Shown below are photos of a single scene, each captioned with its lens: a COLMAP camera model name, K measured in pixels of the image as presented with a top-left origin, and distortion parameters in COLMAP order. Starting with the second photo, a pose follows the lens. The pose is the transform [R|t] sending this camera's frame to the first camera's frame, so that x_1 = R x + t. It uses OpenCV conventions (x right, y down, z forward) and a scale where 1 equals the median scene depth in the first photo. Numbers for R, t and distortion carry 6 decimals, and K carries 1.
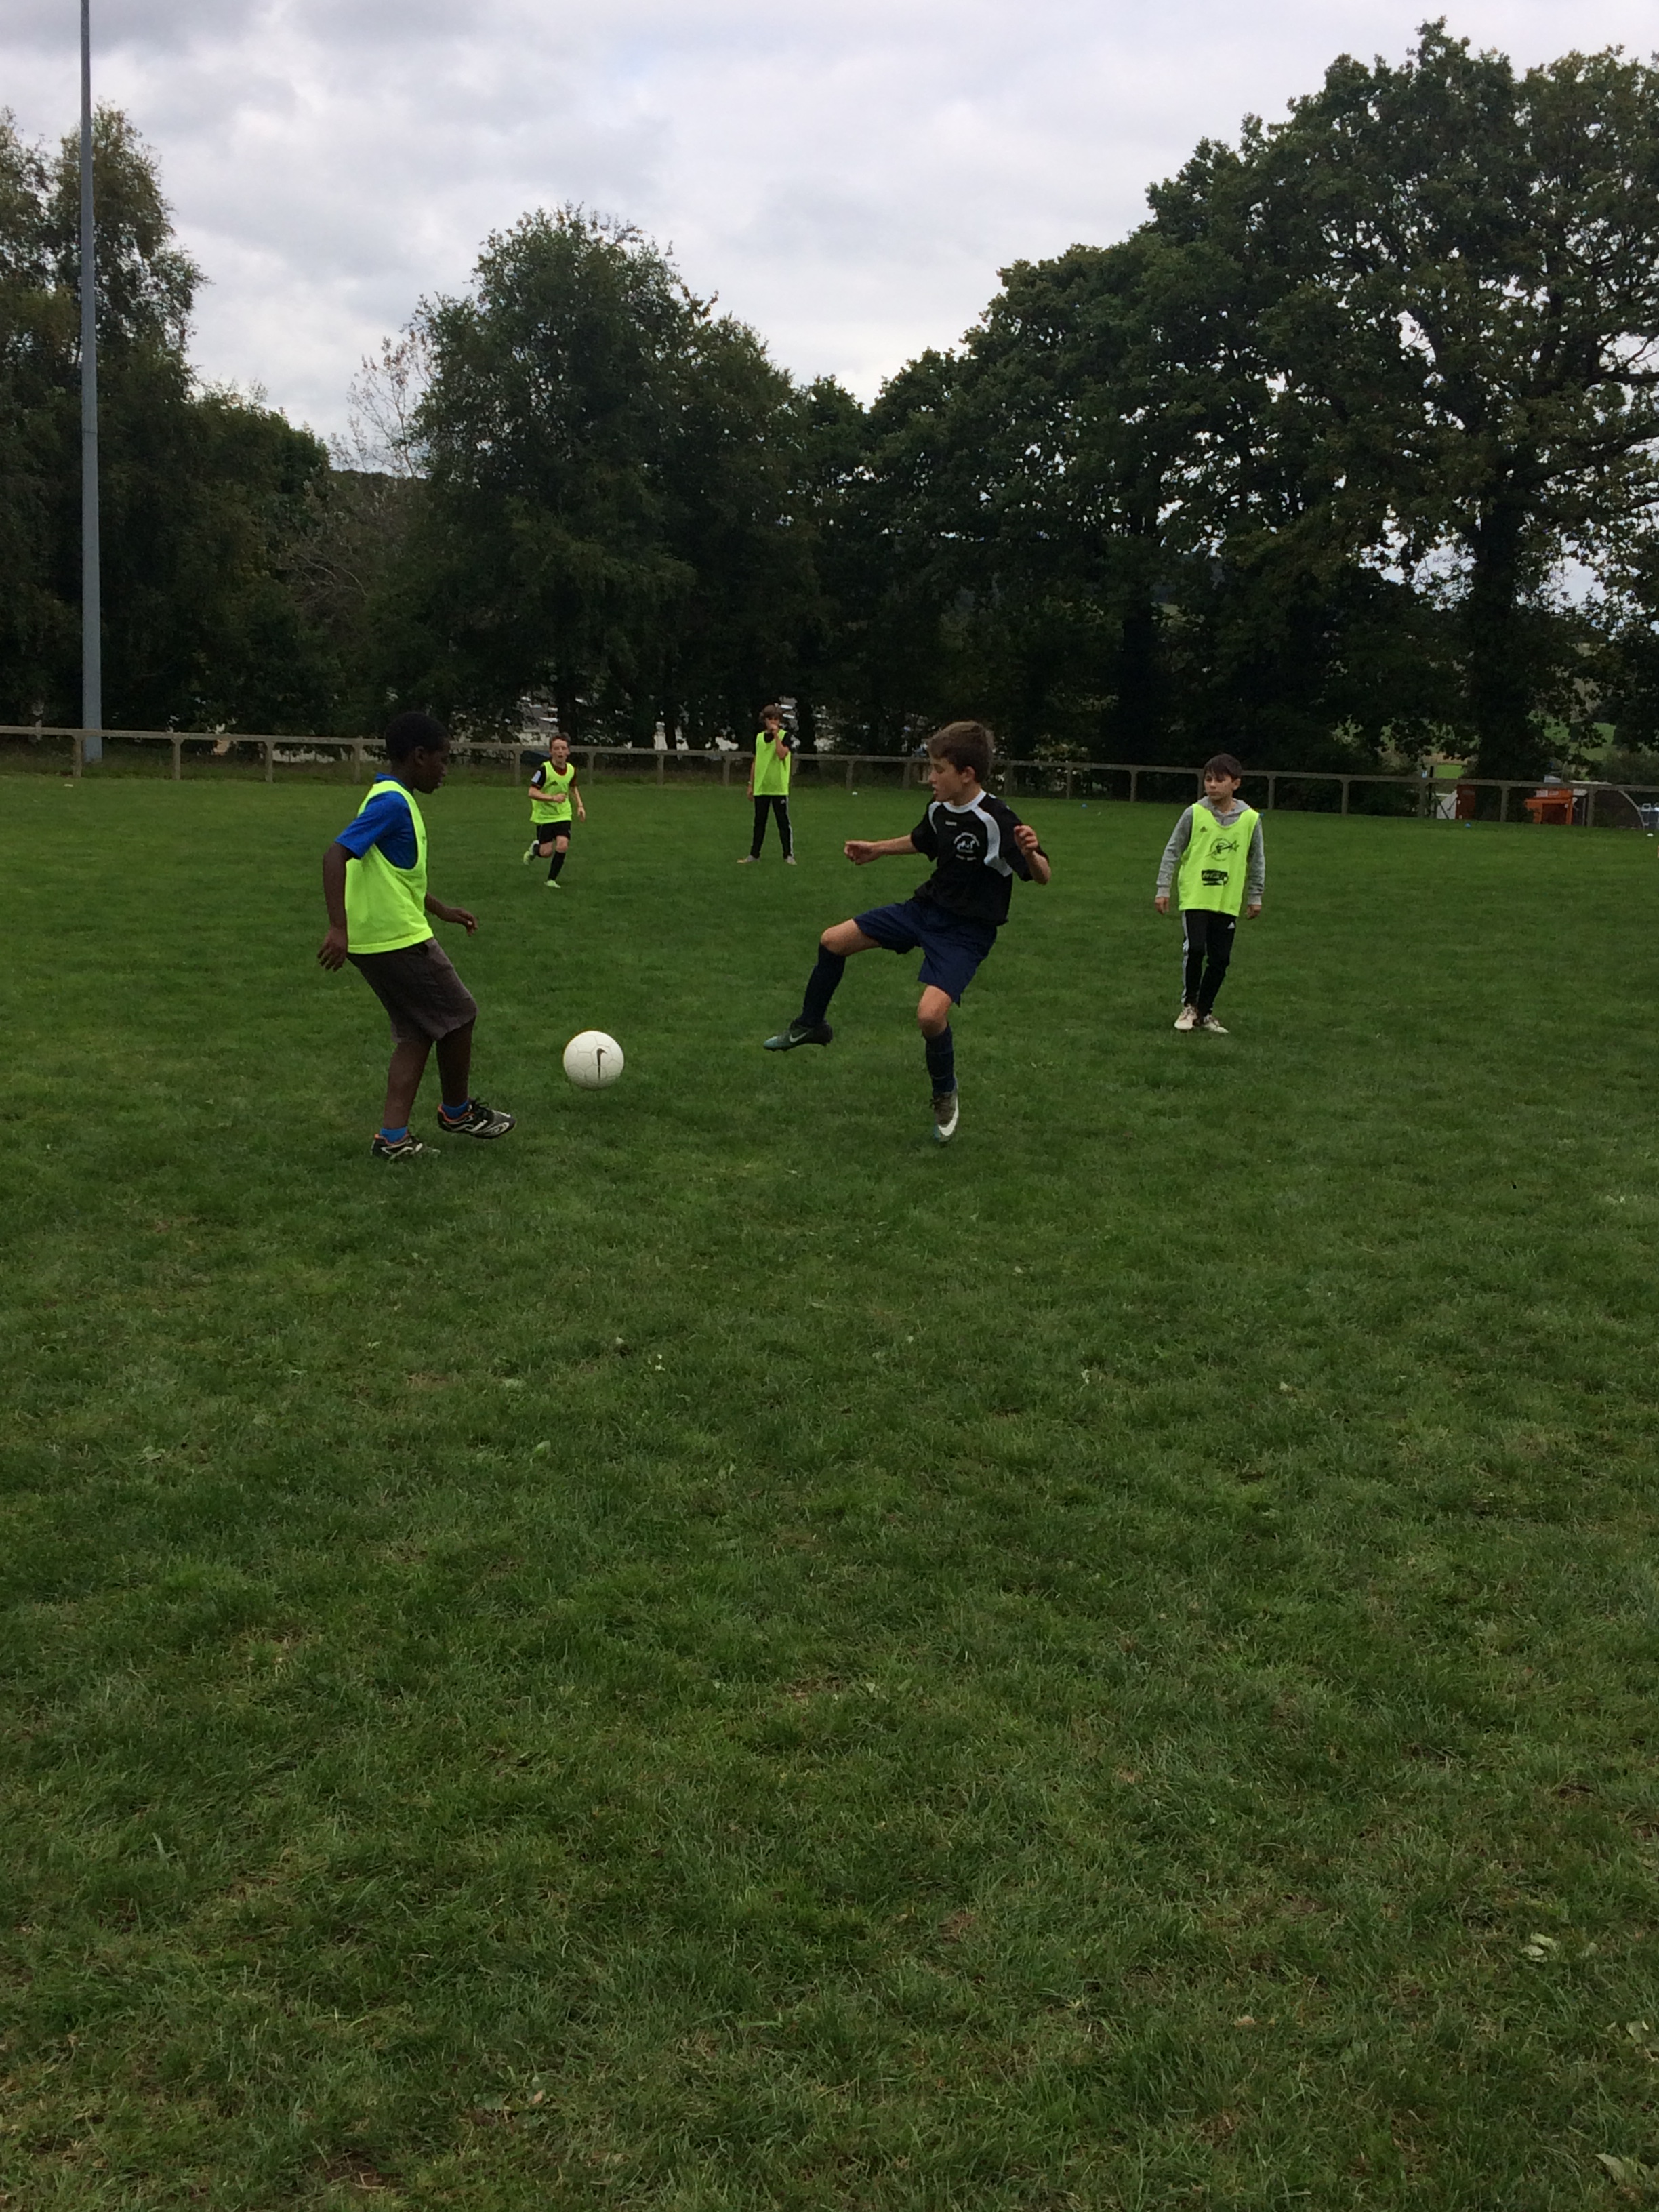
lens RADIAL K [[2572.5, 0, 820.5], [0, 2572.5, 1105.8], [0, 0, 1]] dist [0.134892, 0.000000]
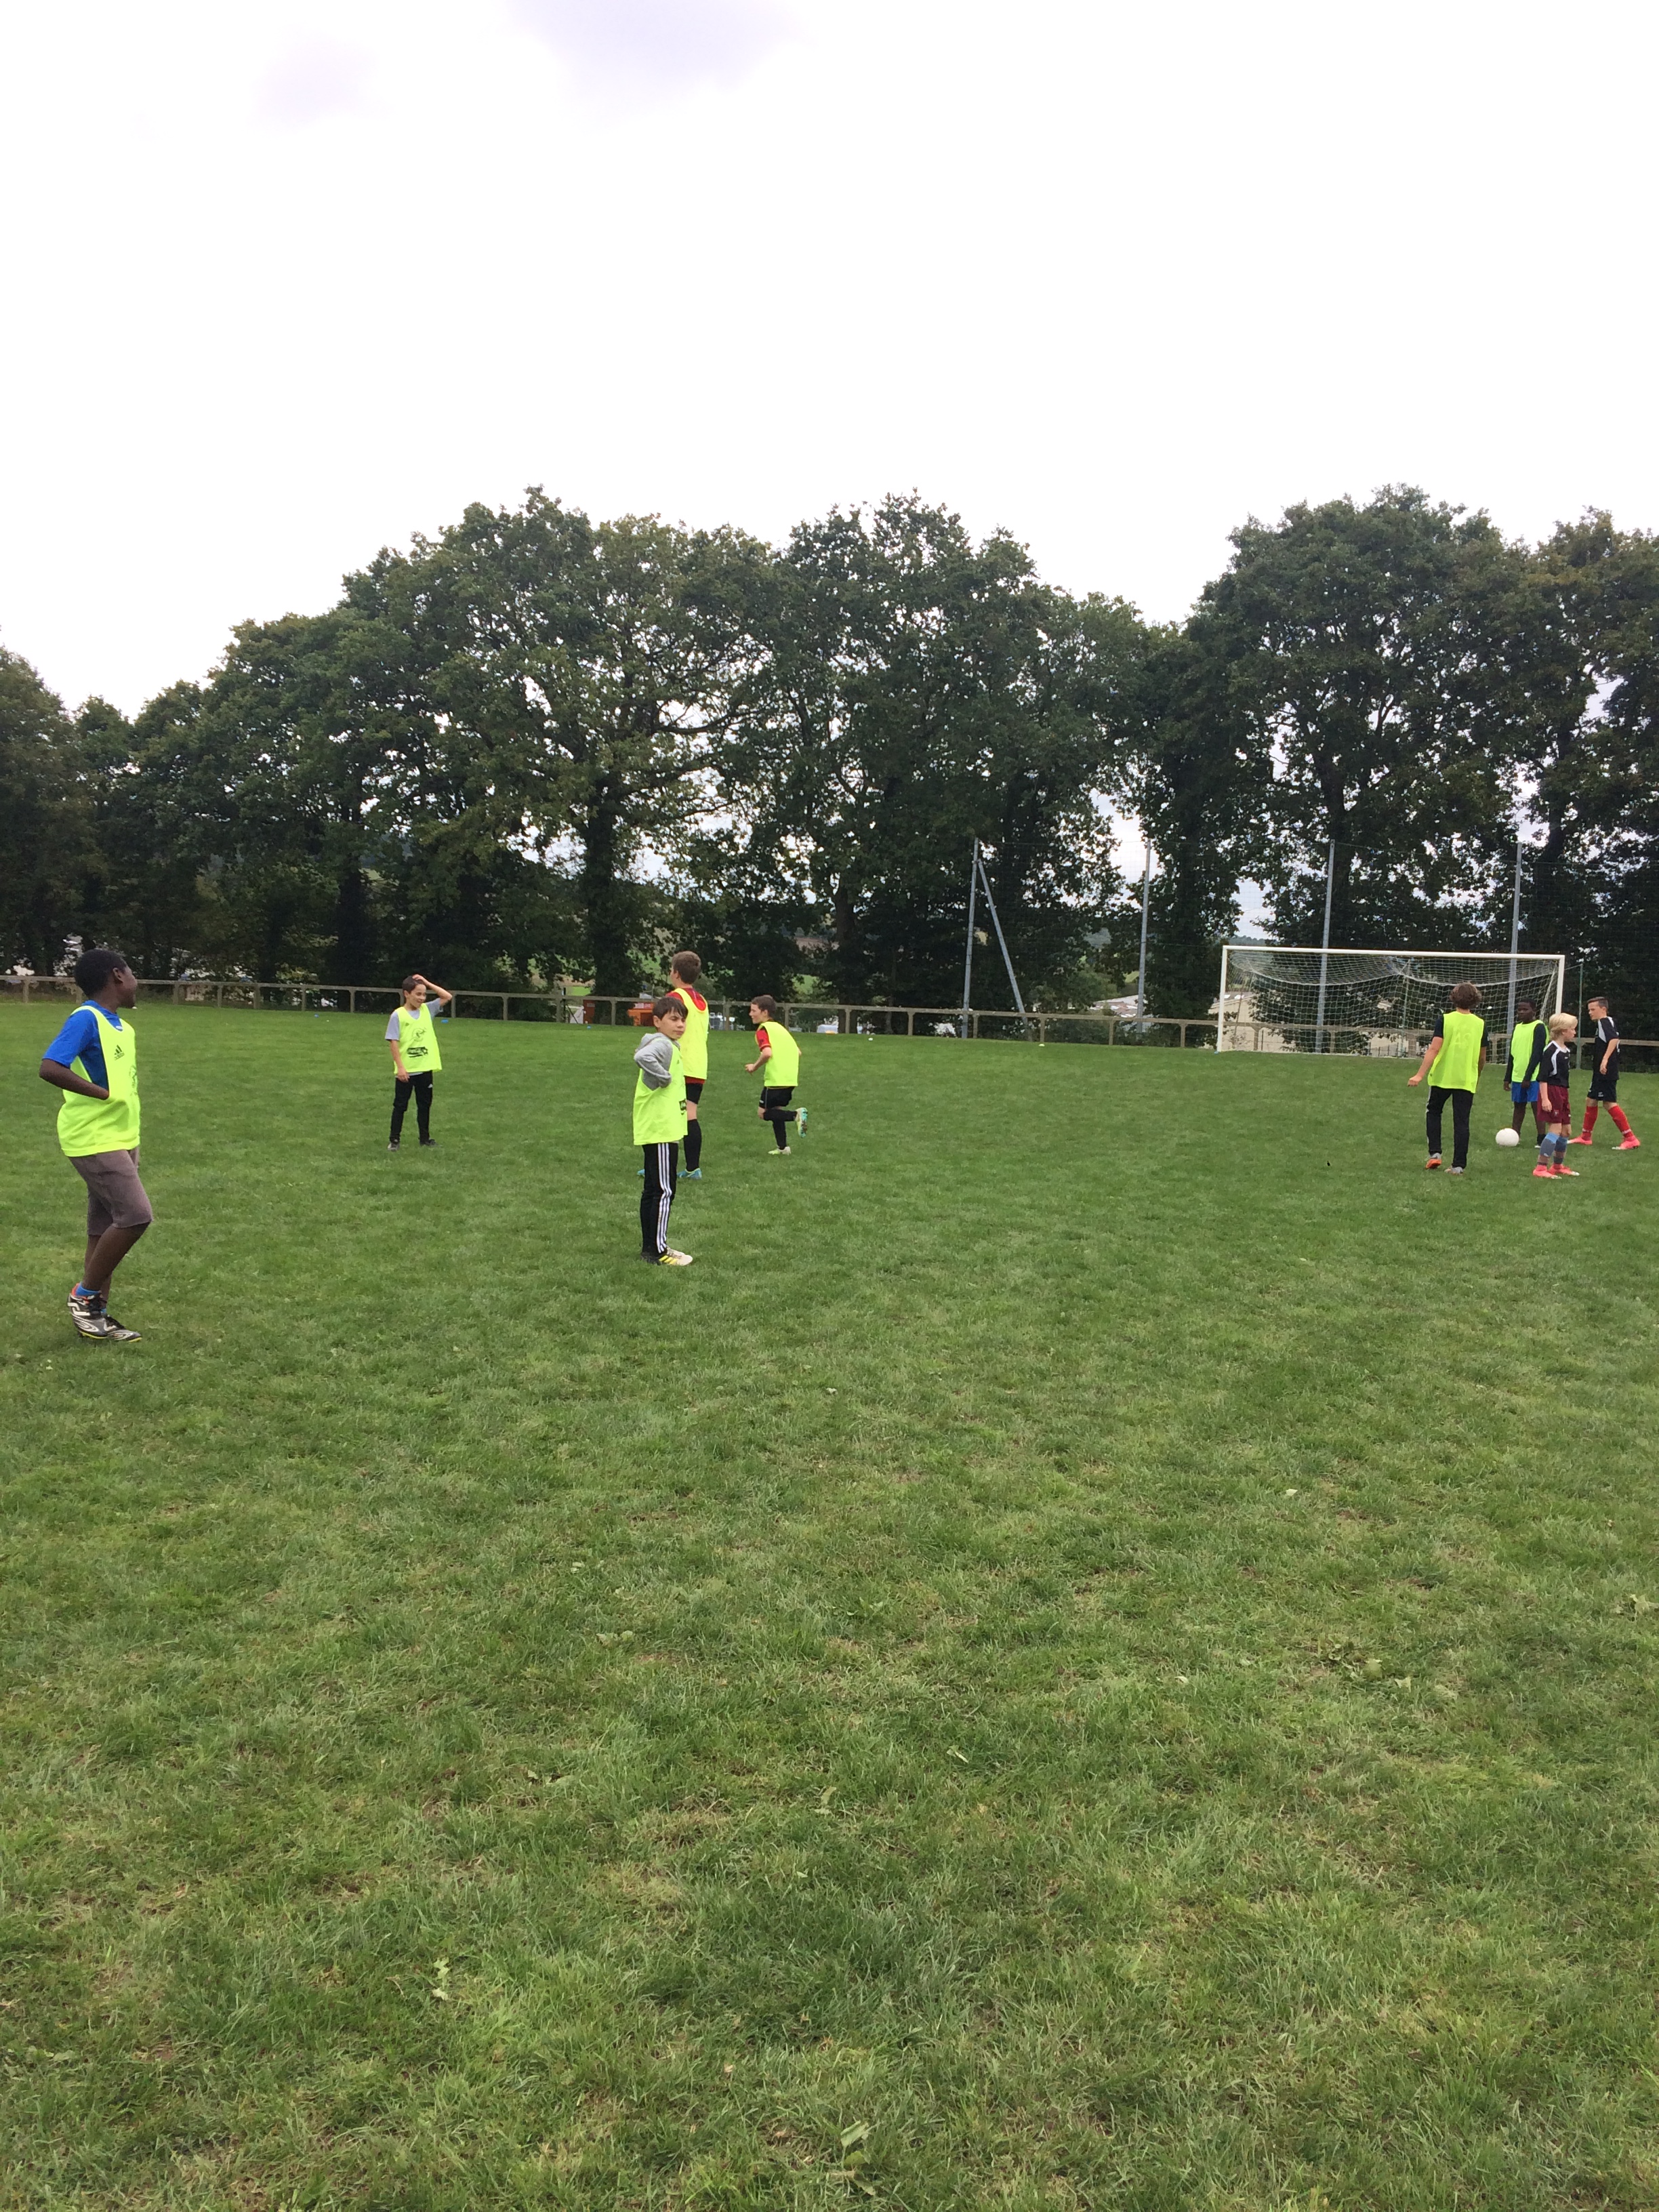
lens RADIAL K [[1898.2, 0, 827.1], [0, 1898.2, 1107.9], [0, 0, 1]] dist [0.039904, -0.034808]
pose [[0.934525, -0.029298, 0.354691, -0.012275], [0.053060, 0.996937, -0.057451, 0.015791], [-0.351921, 0.072509, 0.933217, -0.105730]]
